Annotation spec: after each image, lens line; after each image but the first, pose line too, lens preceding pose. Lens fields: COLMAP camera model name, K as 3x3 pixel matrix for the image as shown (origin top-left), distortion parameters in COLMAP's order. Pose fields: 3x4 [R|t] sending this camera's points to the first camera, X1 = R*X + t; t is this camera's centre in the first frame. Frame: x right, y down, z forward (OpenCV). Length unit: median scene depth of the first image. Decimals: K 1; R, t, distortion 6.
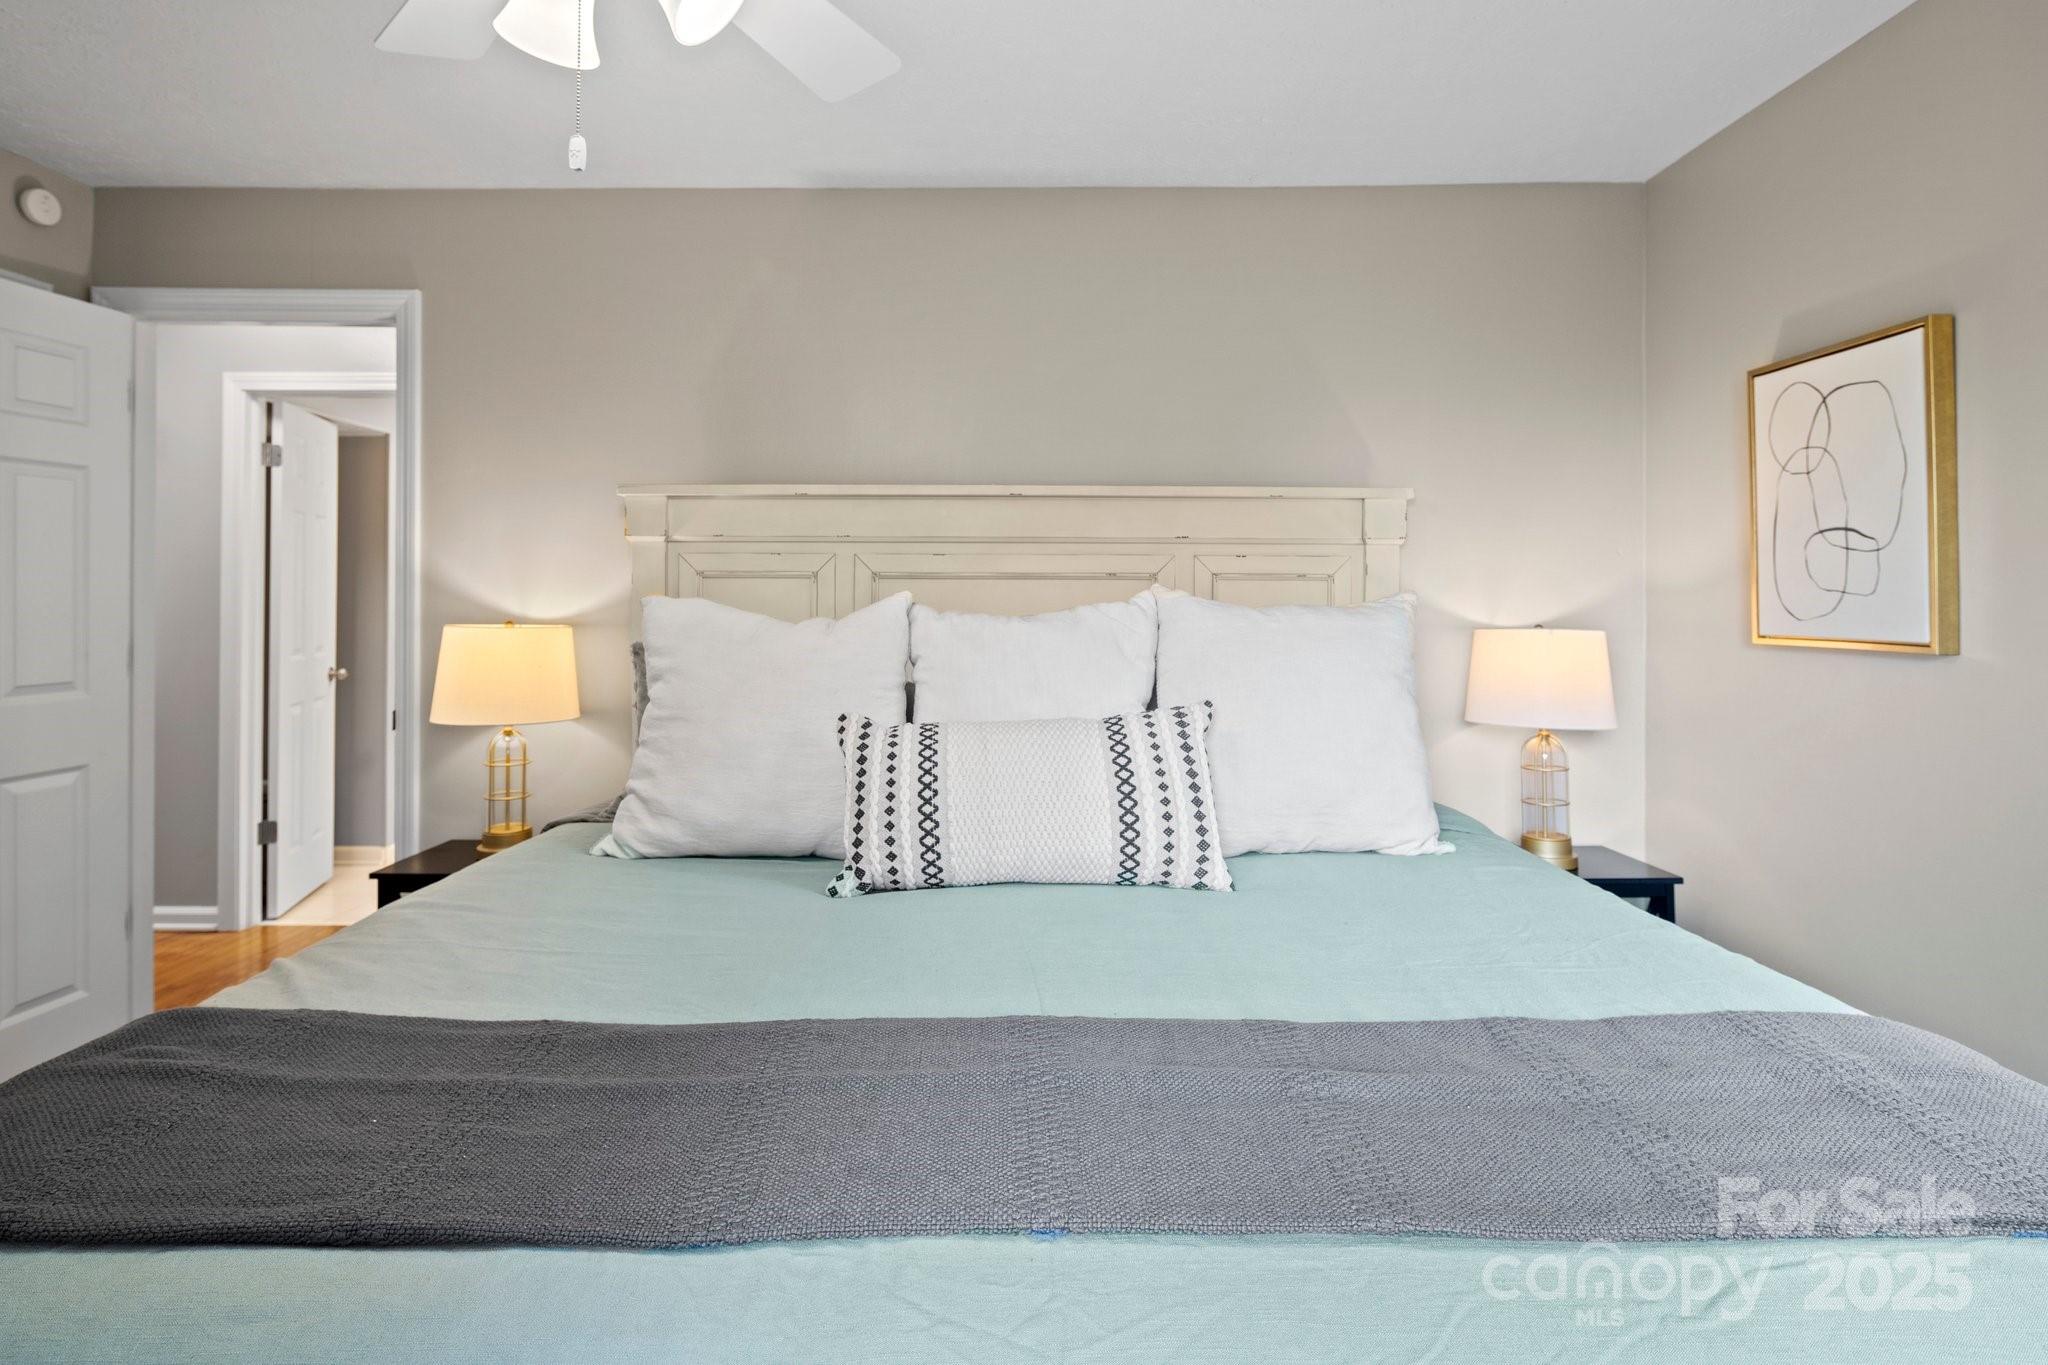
lens RADIAL K [[1016.7, 0, 1022.4], [0, 1016.7, 590.0], [0, 0, 1]] dist [-0.000593, -0.000536]
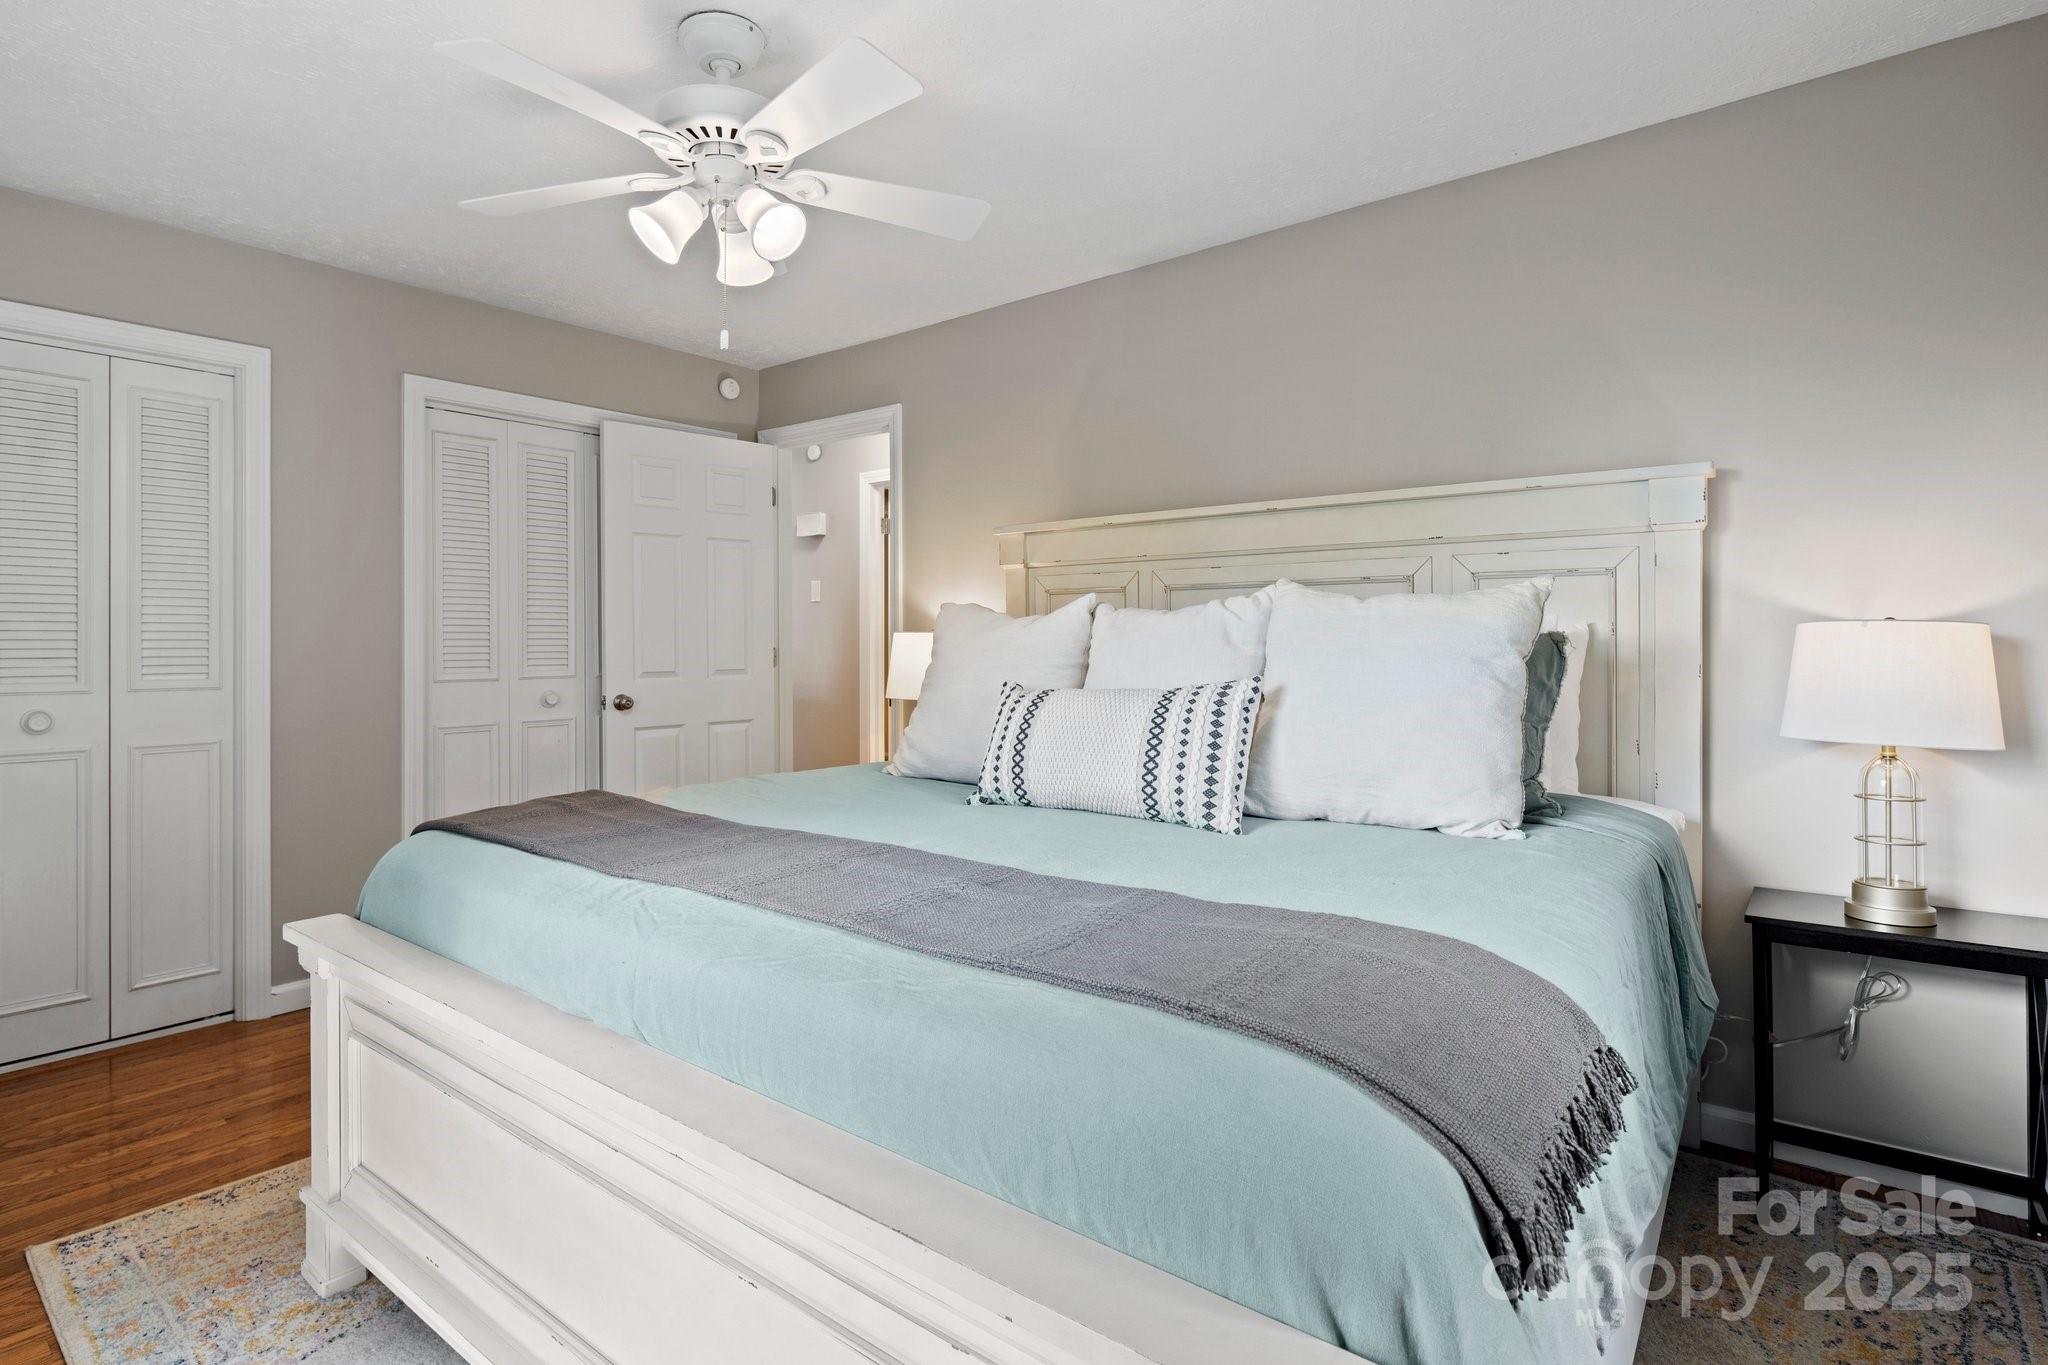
lens RADIAL K [[1017.4, 0, 1025.0], [0, 1017.4, 648.6], [0, 0, 1]] dist [-0.000769, -0.000211]
pose [[0.786956, -0.001345, -0.617007, 0.473311], [0.010179, 0.999890, 0.010803, 0.043395], [0.616925, -0.014782, 0.786883, -0.040146]]
